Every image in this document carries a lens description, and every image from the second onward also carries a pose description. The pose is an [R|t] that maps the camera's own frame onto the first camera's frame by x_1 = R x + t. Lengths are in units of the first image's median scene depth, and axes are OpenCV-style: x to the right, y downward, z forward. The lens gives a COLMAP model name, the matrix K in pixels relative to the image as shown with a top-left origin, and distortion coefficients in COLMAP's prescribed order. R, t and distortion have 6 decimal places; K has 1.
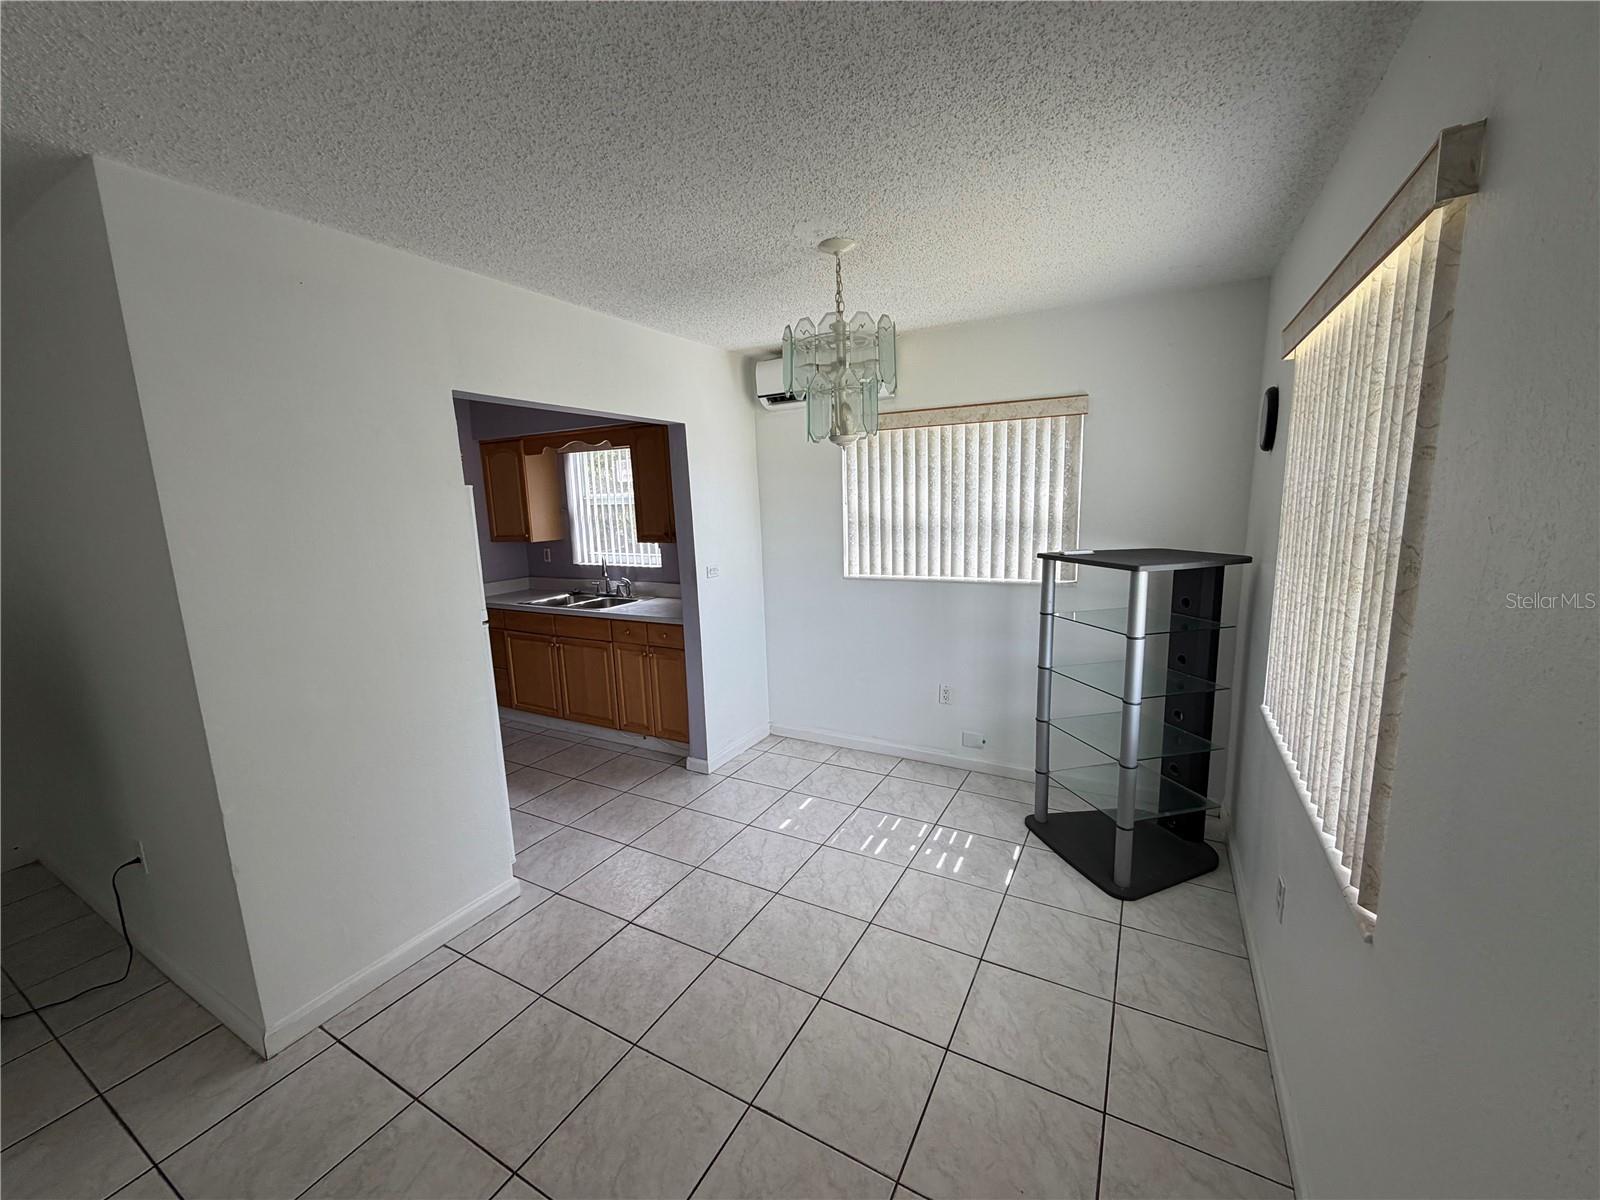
lens RADIAL K [[636.2, 0, 825.6], [0, 636.2, 602.0], [0, 0, 1]] dist [0.001803, -0.000076]
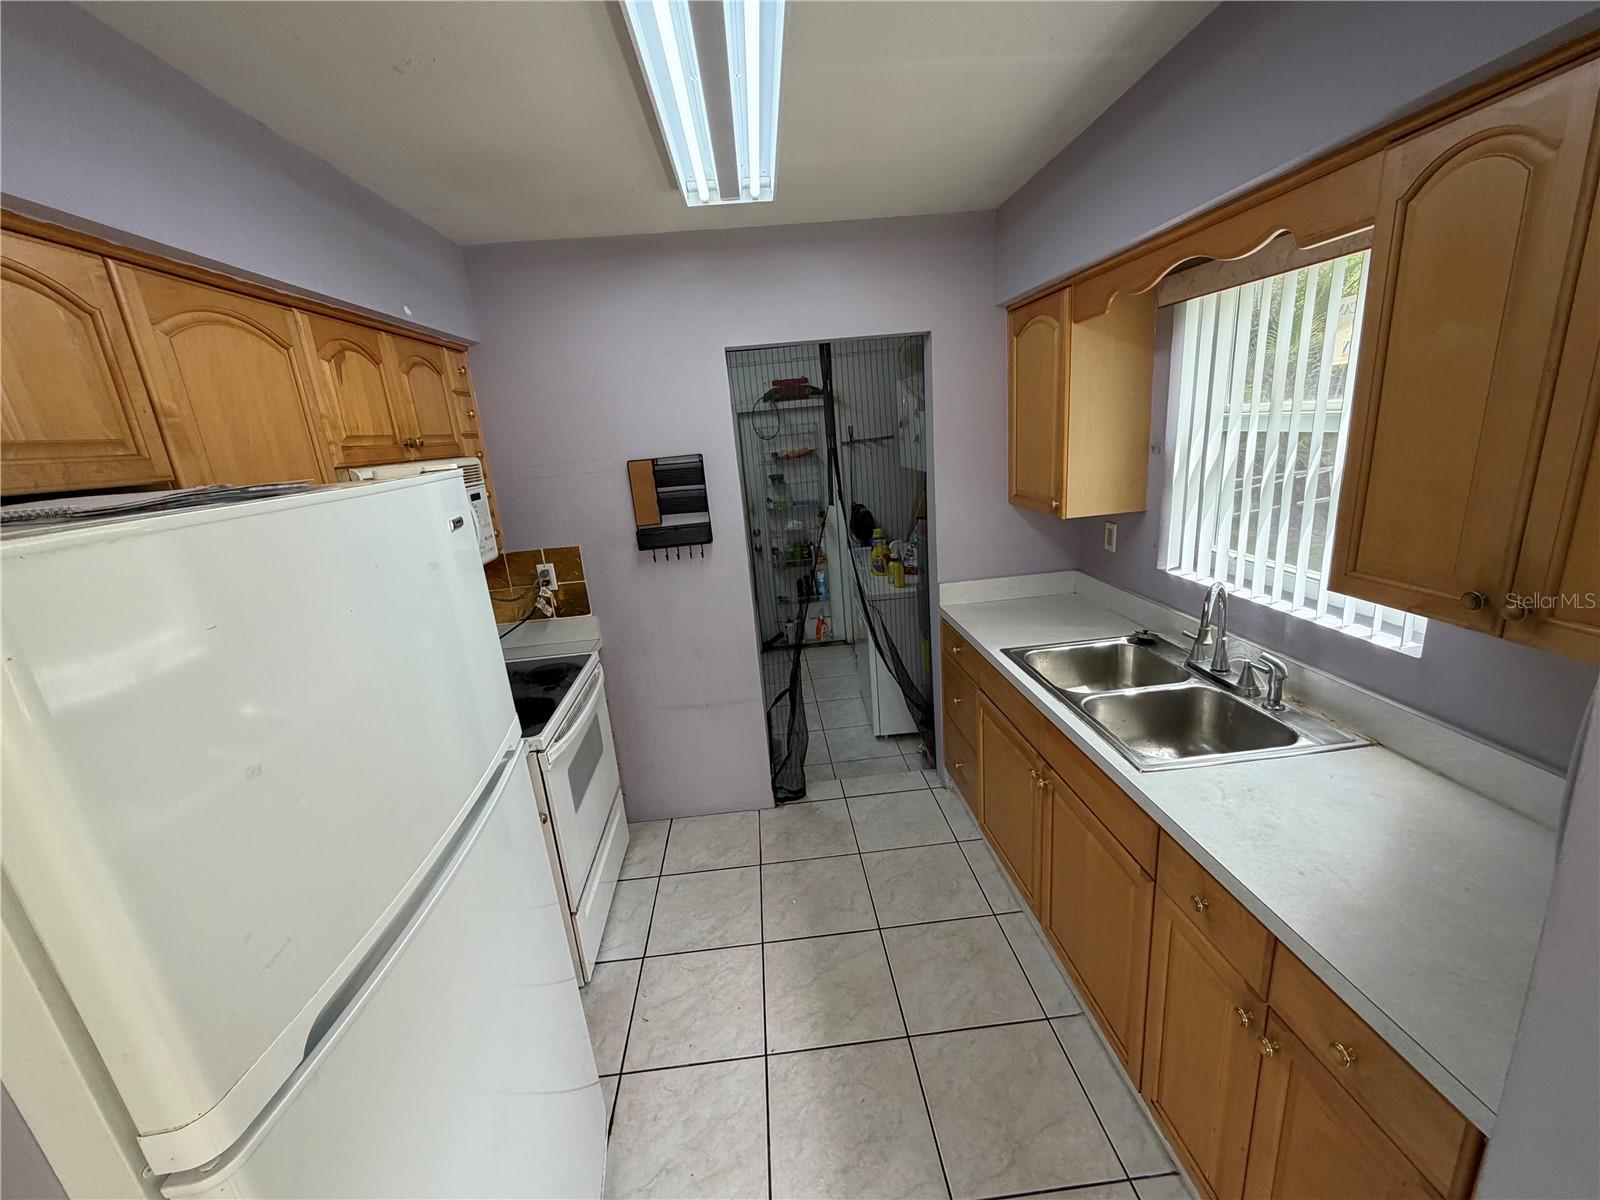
lens RADIAL K [[636.2, 0, 798.5], [0, 636.2, 595.9], [0, 0, 1]] dist [0.001803, -0.000076]
pose [[0.517099, 0.202625, -0.831596, -0.167638], [-0.076206, 0.978615, 0.191061, -0.116388], [0.852526, -0.035425, 0.521483, 0.605293]]
